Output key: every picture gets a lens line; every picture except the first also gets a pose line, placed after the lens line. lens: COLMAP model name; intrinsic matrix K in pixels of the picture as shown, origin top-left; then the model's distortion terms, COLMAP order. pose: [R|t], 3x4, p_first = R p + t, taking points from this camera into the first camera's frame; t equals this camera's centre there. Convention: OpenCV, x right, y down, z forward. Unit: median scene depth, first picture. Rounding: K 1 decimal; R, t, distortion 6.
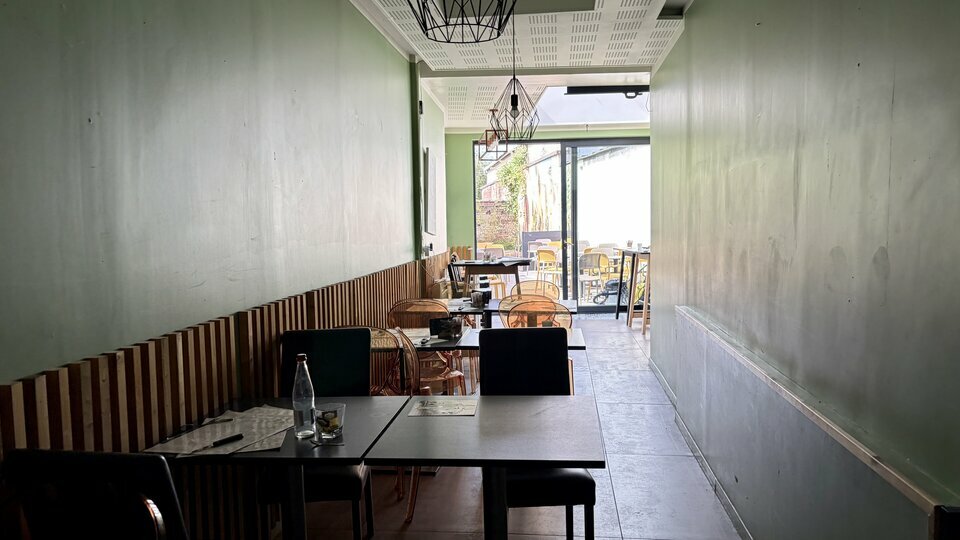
lens RADIAL K [[749.0, 0, 480.0], [0, 749.0, 270.0], [0, 0, 1]] dist [0.207575, -0.001211]
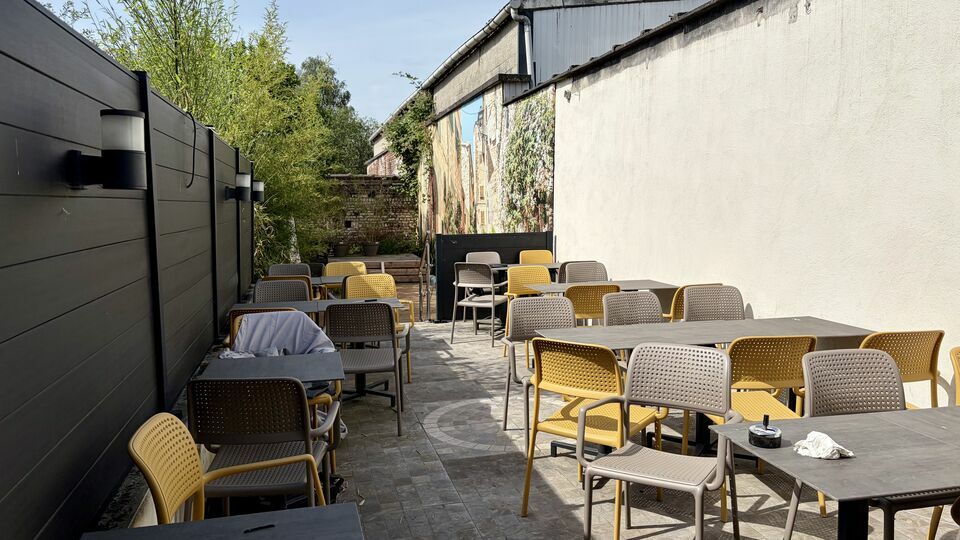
lens RADIAL K [[749.0, 0, 480.0], [0, 749.0, 270.0], [0, 0, 1]] dist [0.207575, -0.001211]
pose [[0.989817, 0.006270, 0.142206, 0.013451], [-0.008843, 0.999808, 0.017475, -0.028131], [-0.142069, -0.018554, 0.989683, 0.406821]]
